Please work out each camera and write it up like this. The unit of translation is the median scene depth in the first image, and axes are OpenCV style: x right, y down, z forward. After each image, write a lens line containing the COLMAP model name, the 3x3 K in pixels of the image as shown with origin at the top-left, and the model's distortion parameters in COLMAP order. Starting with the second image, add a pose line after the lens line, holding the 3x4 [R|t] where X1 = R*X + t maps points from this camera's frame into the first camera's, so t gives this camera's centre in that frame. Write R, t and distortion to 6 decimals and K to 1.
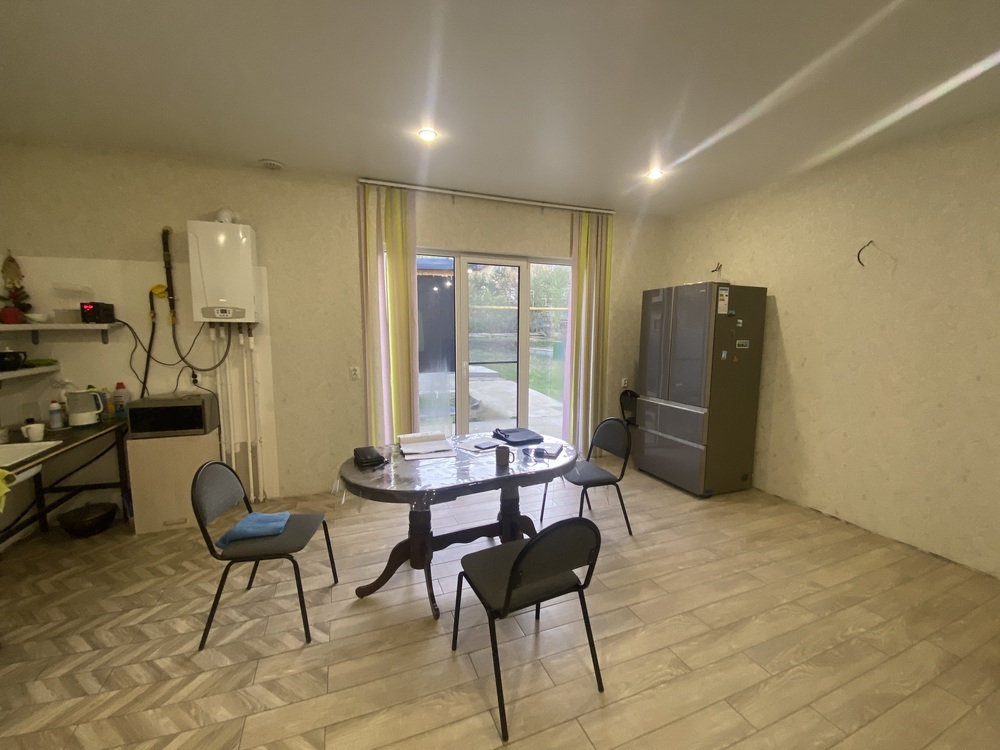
lens RADIAL K [[405.2, 0, 501.0], [0, 405.2, 372.4], [0, 0, 1]] dist [-0.021082, -0.002102]
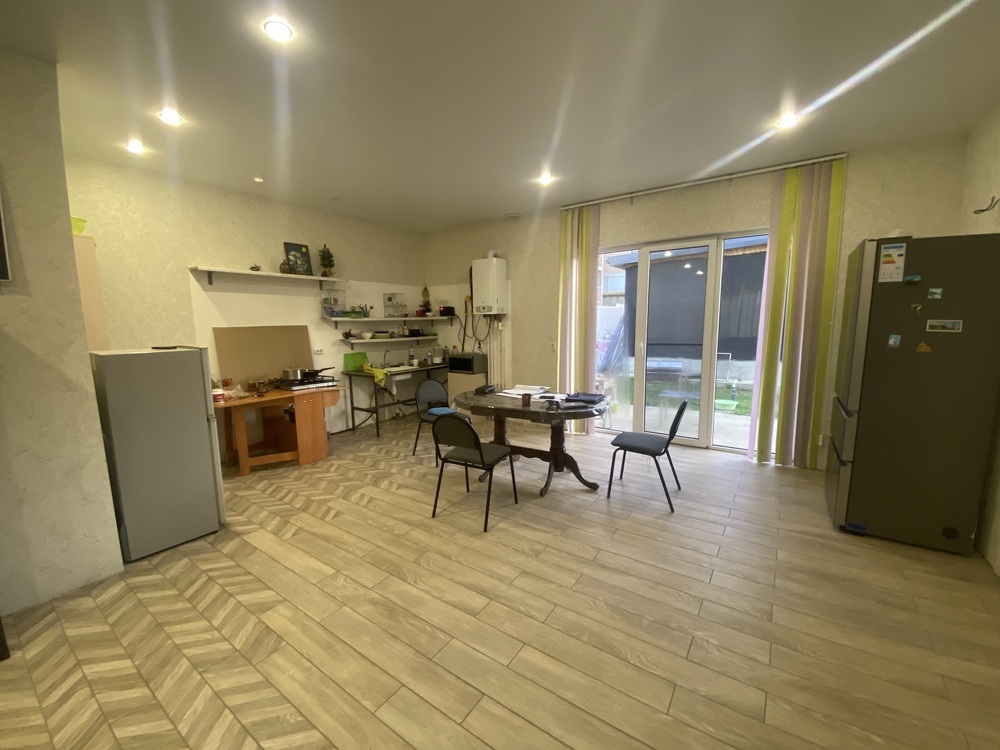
lens RADIAL K [[405.2, 0, 502.9], [0, 405.2, 379.2], [0, 0, 1]] dist [-0.021082, -0.002102]
pose [[0.550410, 0.103610, -0.828441, 0.872437], [-0.060022, 0.994613, 0.084515, 0.006044], [0.832734, 0.003207, 0.553663, 0.062439]]
